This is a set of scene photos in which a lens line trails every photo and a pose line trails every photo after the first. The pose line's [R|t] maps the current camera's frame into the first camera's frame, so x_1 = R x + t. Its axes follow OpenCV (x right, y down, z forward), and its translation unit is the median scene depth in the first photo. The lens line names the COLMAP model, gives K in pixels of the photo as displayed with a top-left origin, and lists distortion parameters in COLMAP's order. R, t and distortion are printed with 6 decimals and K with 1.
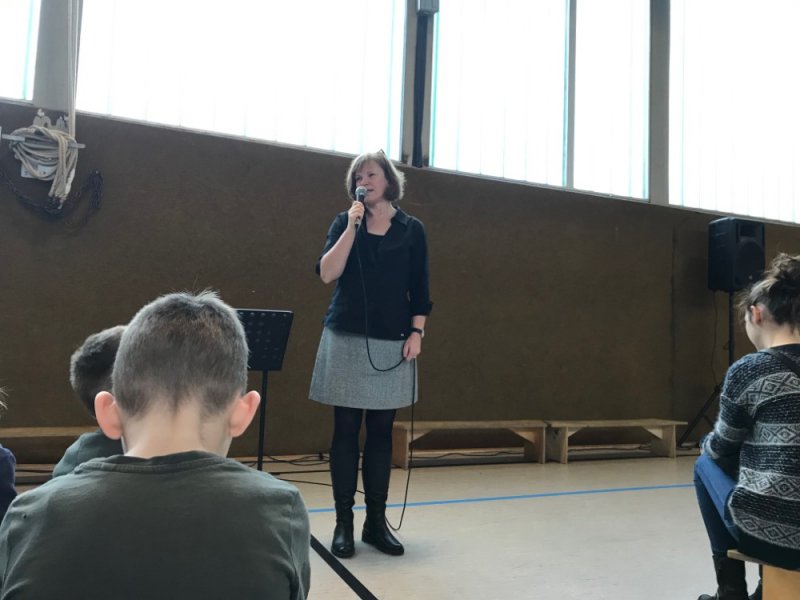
lens RADIAL K [[644.9, 0, 400.0], [0, 644.9, 300.0], [0, 0, 1]] dist [0.001770, -0.000241]
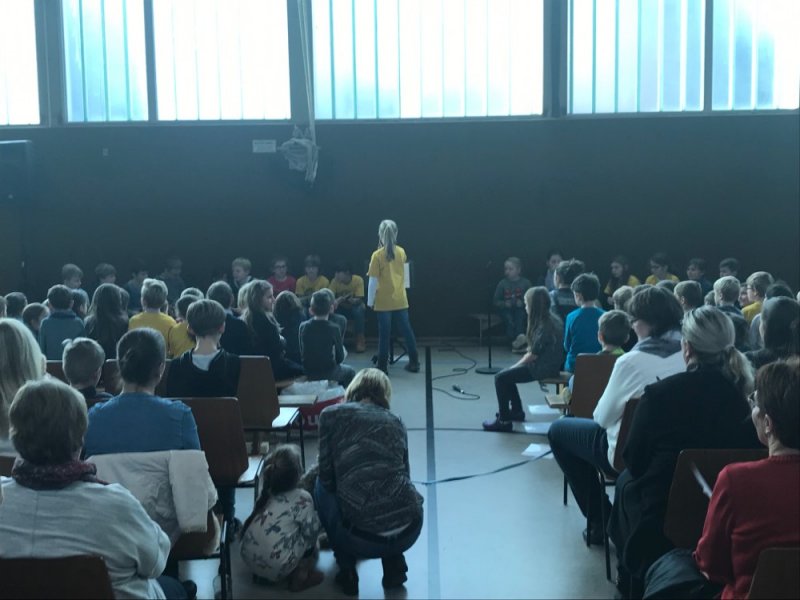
lens RADIAL K [[1079.4, 0, 400.0], [0, 1079.4, 300.0], [0, 0, 1]] dist [0.012424, -0.089941]
pose [[0.902393, -0.009587, -0.430807, 1.666425], [0.078911, 0.986523, 0.143337, -0.455204], [0.423626, -0.163342, 0.890988, -2.719015]]
